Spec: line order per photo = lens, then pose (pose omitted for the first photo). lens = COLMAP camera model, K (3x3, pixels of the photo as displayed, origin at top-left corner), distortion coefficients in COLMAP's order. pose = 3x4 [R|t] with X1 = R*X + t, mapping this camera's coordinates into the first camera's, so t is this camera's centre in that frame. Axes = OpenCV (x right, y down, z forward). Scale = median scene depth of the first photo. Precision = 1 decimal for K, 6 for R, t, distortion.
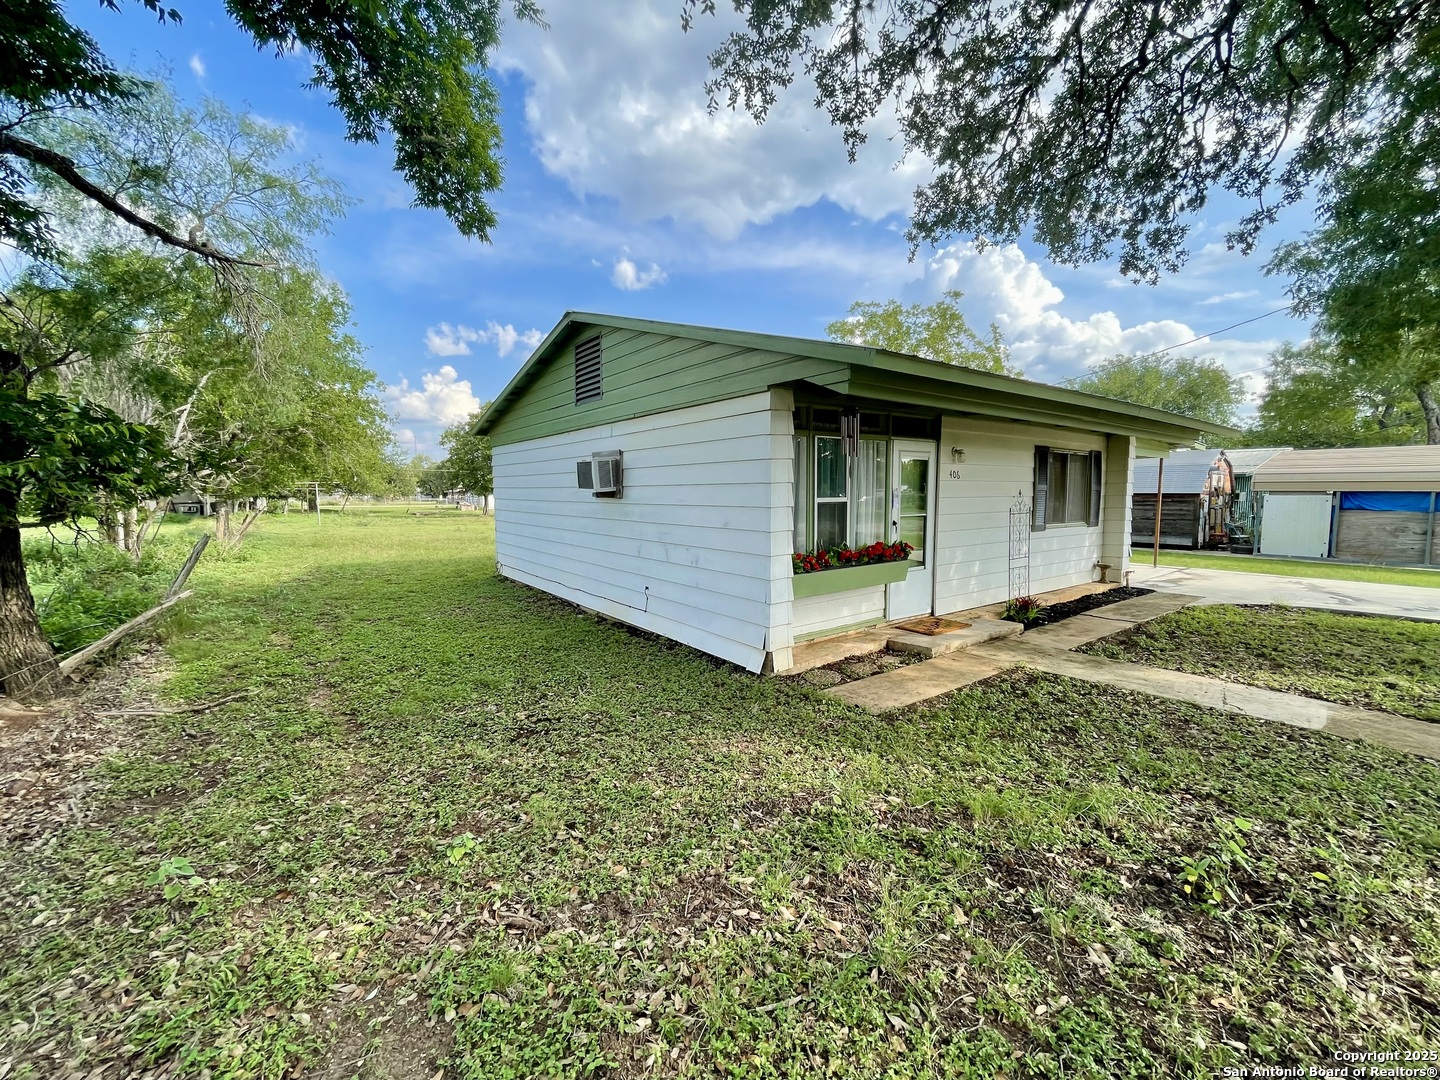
lens RADIAL K [[584.9, 0, 716.6], [0, 584.9, 536.3], [0, 0, 1]] dist [-0.002987, -0.000059]
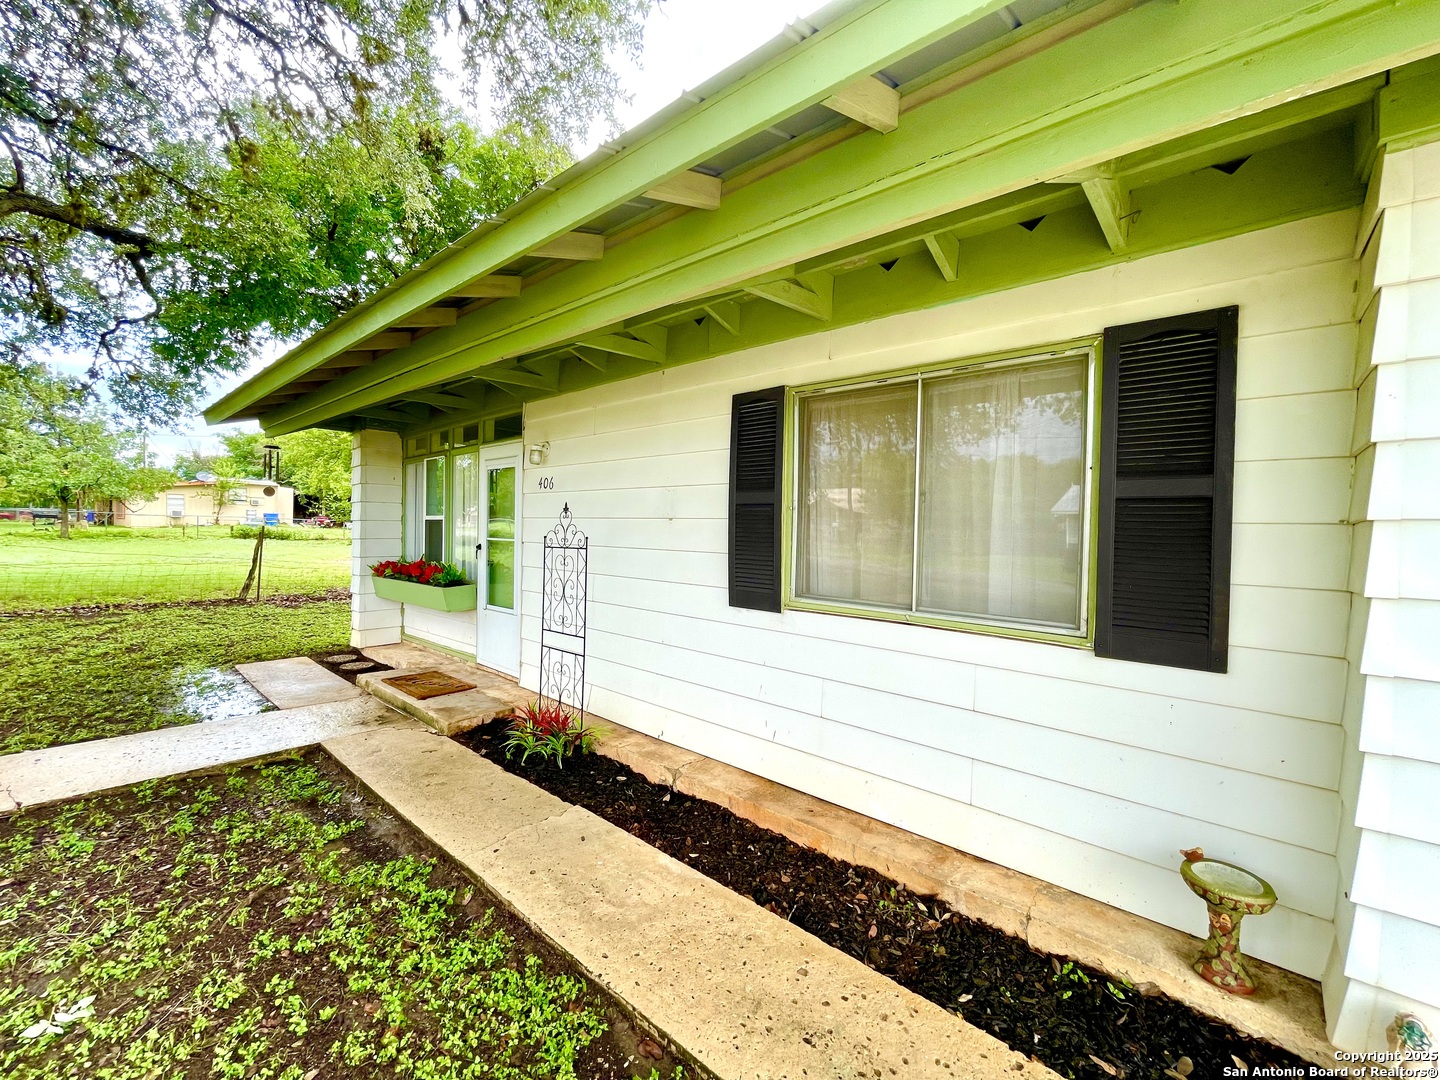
lens RADIAL K [[576.3, 0, 716.4], [0, 576.3, 539.4], [0, 0, 1]] dist [0.000468, 0.000497]
pose [[0.214389, 0.028251, -0.976340, 0.892321], [-0.091991, 0.995723, 0.008612, -0.054073], [0.972407, 0.087968, 0.216071, 0.865062]]
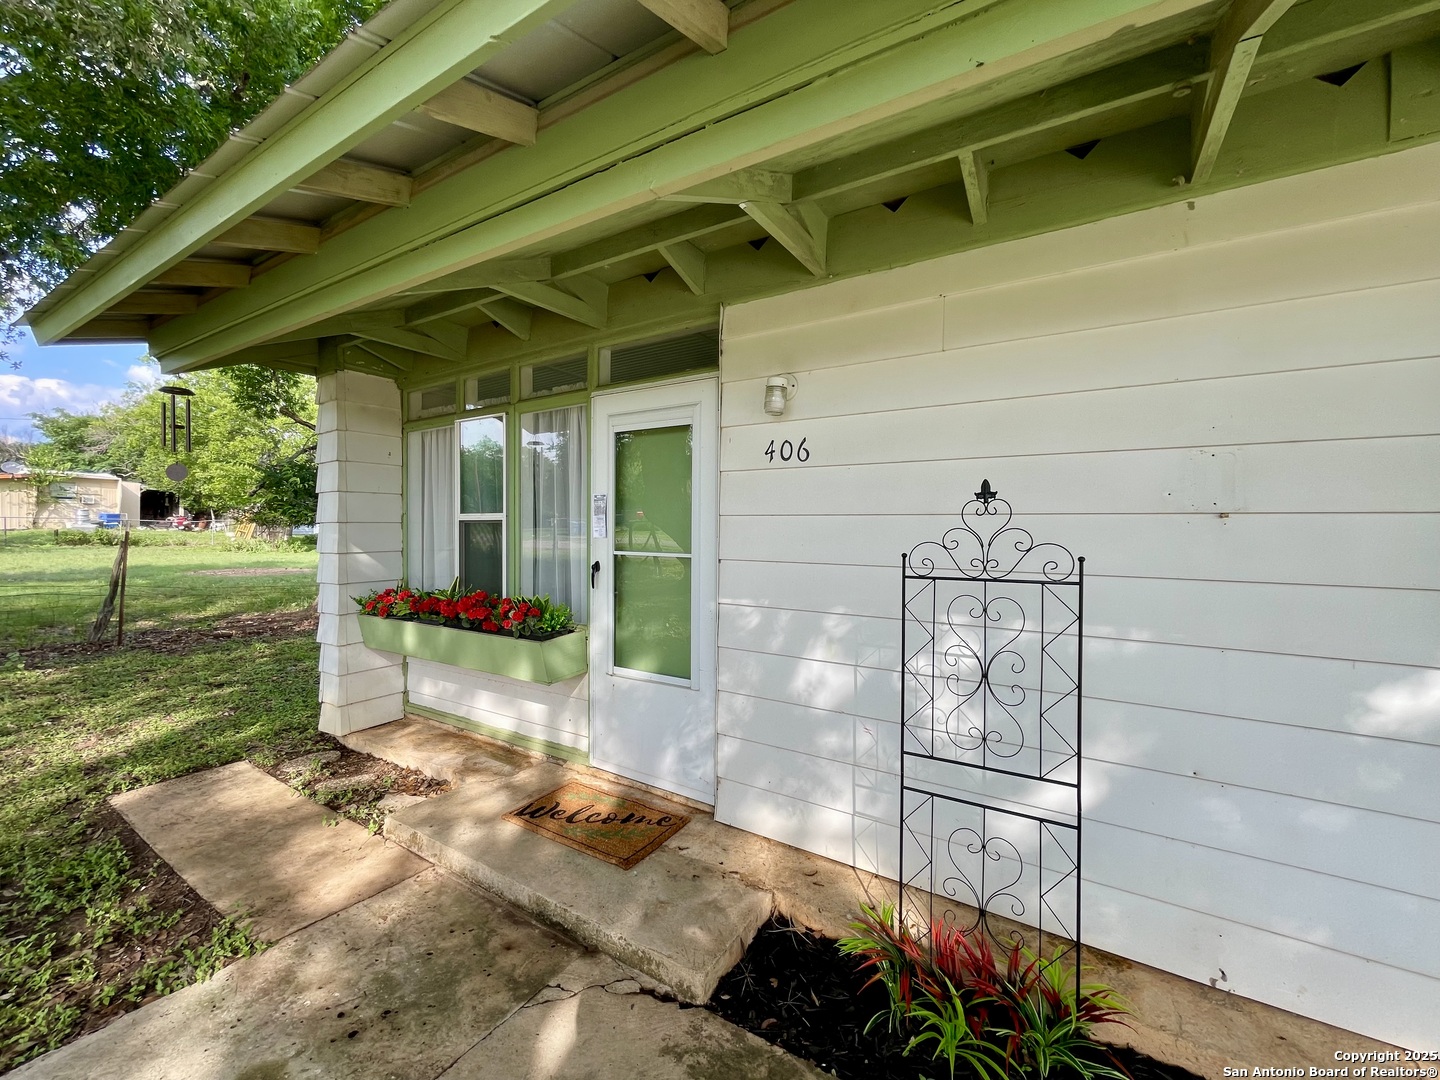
lens RADIAL K [[584.9, 0, 716.6], [0, 584.9, 536.3], [0, 0, 1]] dist [-0.002987, -0.000059]
pose [[0.361366, 0.024059, -0.932114, 0.594525], [-0.079711, 0.996805, -0.005174, -0.039933], [0.929011, 0.076169, 0.362129, 0.687480]]
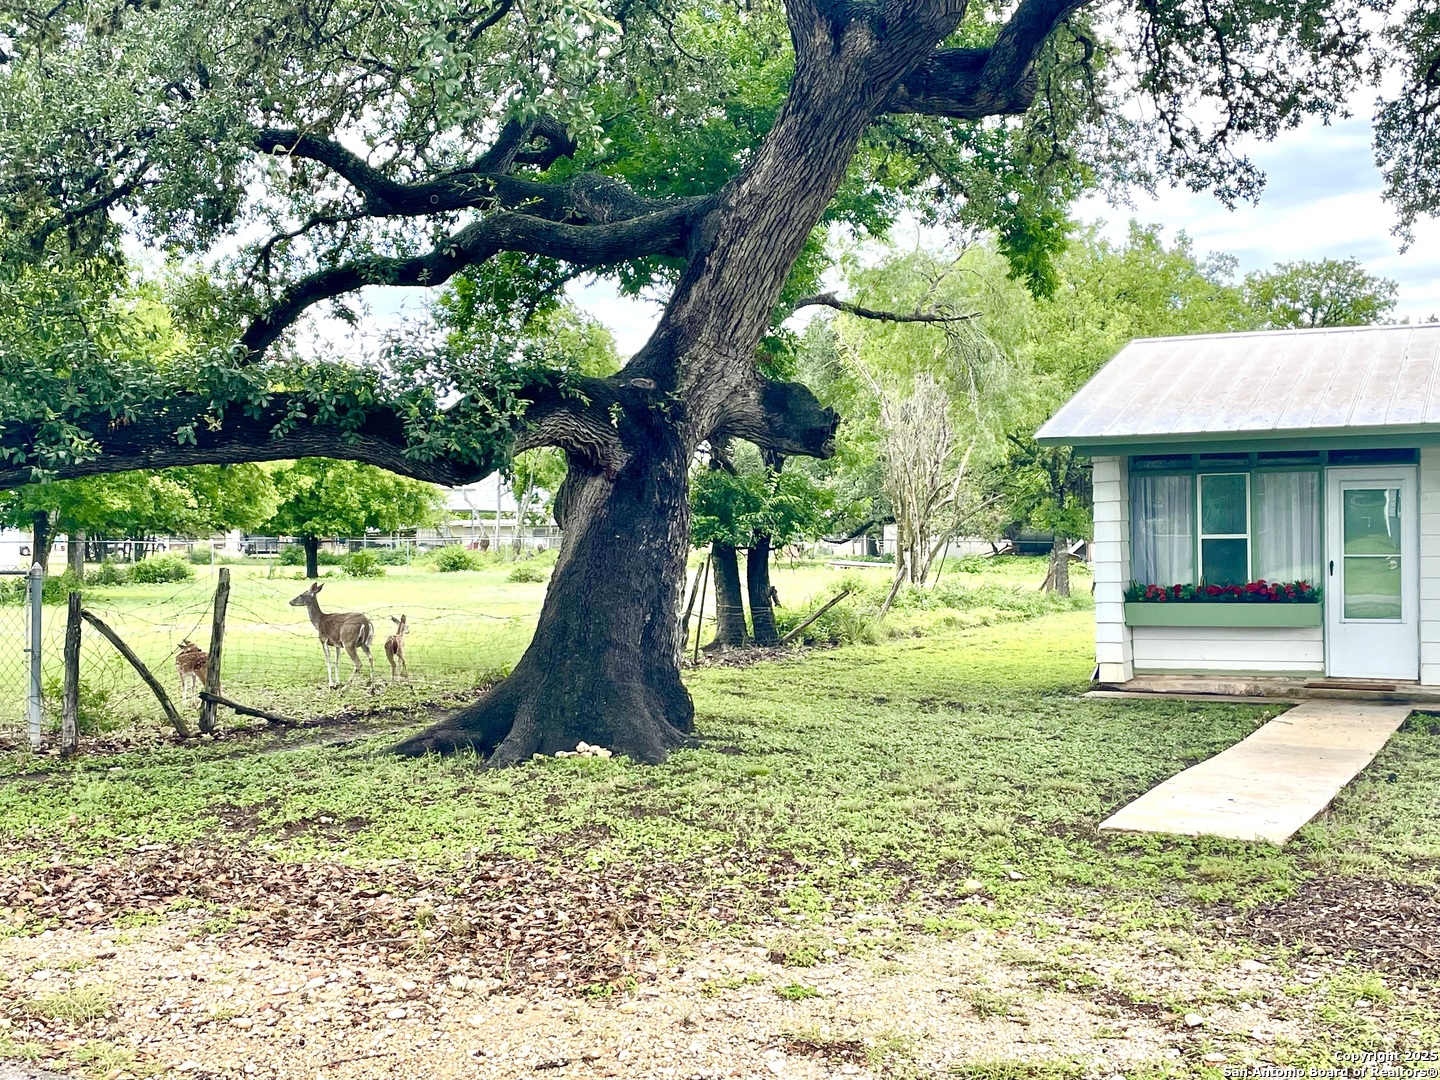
lens RADIAL K [[1728.8, 0, 717.3], [0, 1728.8, 519.8], [0, 0, 1]] dist [0.077467, -0.005385]
pose [[0.493436, -0.009660, -0.869728, 1.593103], [-0.062672, 0.996944, -0.046629, 0.068340], [0.867521, 0.077516, 0.491323, -0.814867]]
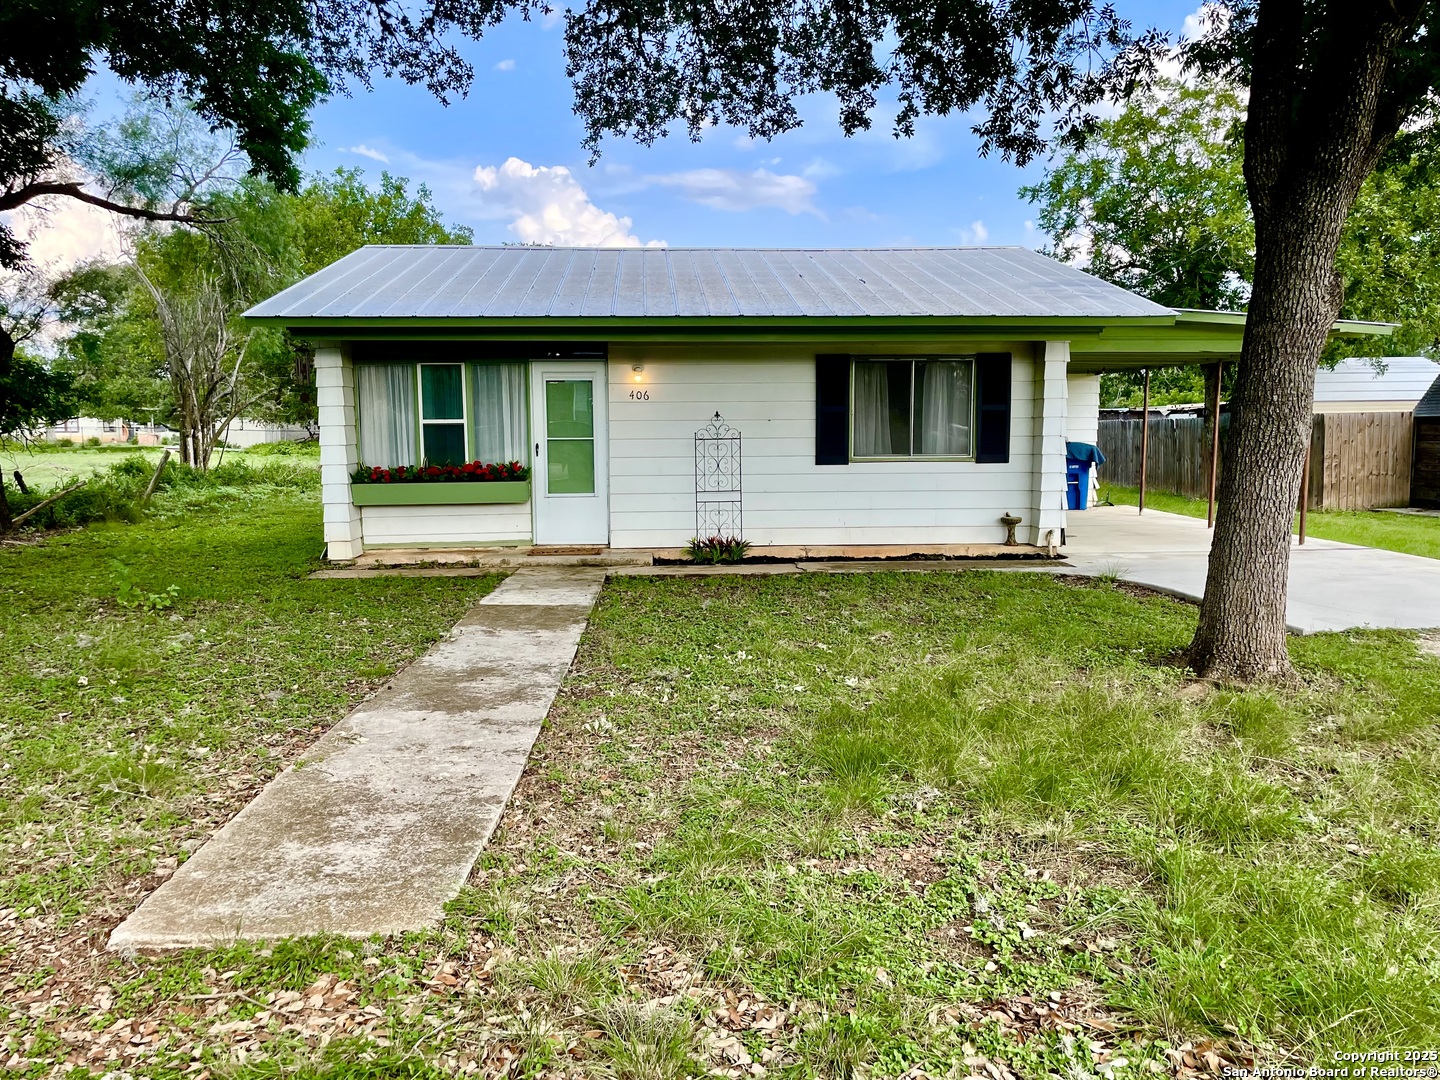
lens RADIAL K [[1166.1, 0, 694.8], [0, 1166.1, 597.1], [0, 0, 1]] dist [-0.045150, -0.005111]
pose [[0.842972, 0.081217, -0.531791, 1.197510], [-0.038231, 0.995083, 0.091371, 0.032120], [0.536597, -0.056693, 0.841932, -0.395052]]
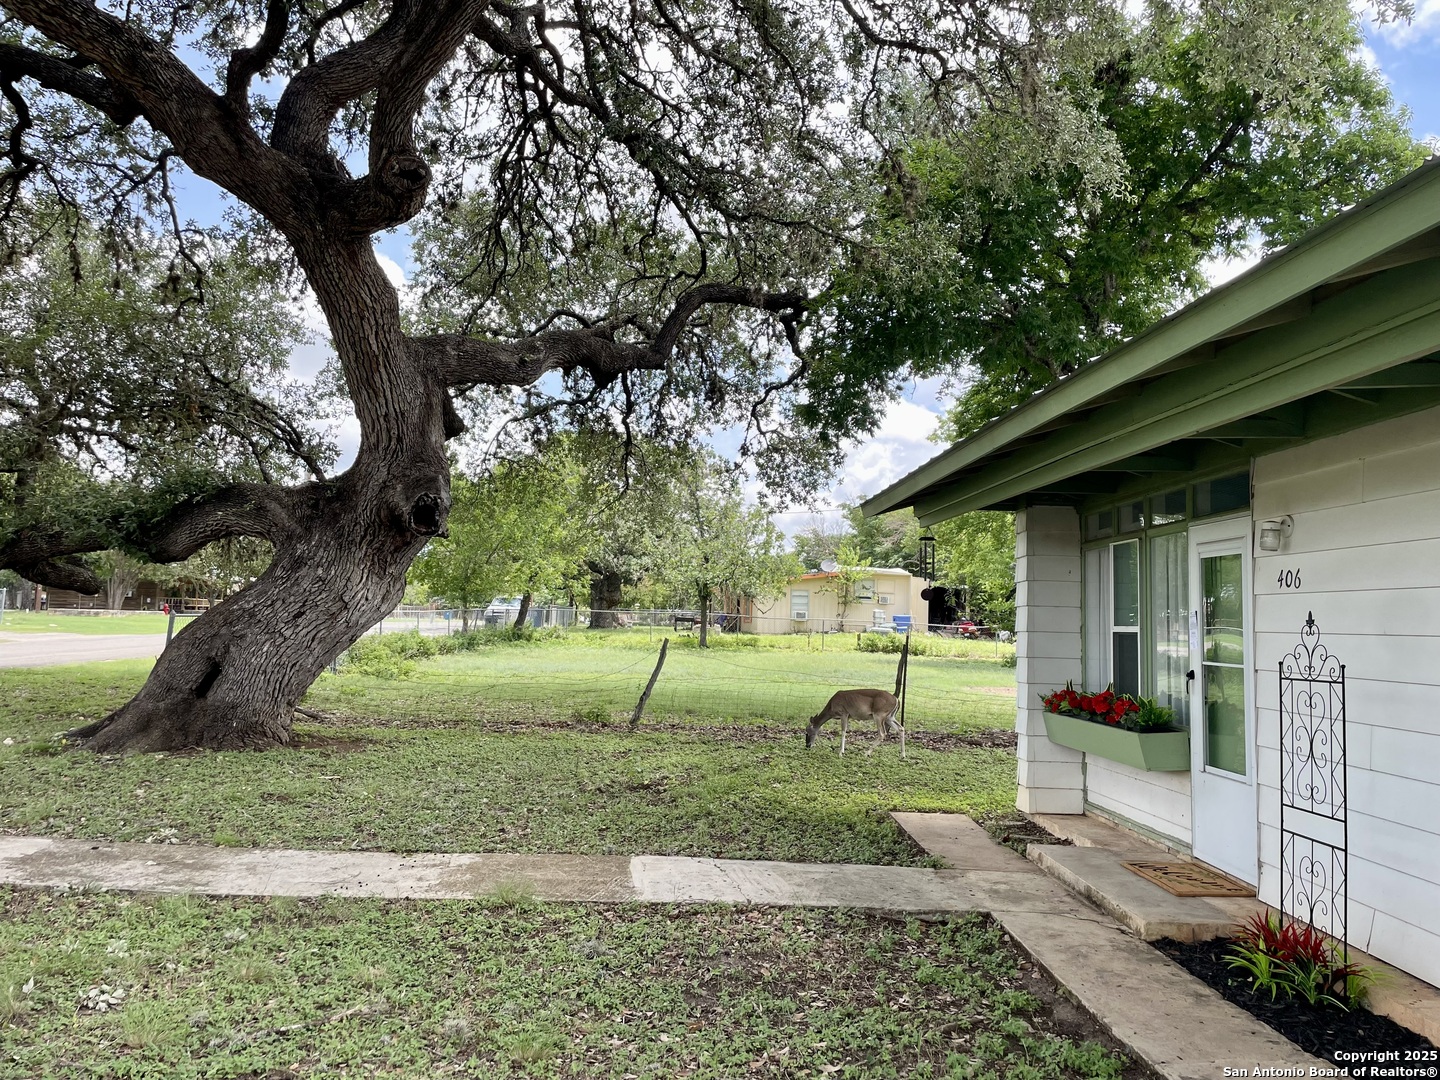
lens RADIAL K [[1093.3, 0, 731.9], [0, 1093.3, 521.3], [0, 0, 1]] dist [0.037115, -0.005341]
pose [[-0.556377, -0.084154, -0.826658, 1.069728], [-0.085990, 0.995348, -0.043452, -0.063966], [0.826469, 0.046908, -0.561025, 0.915929]]
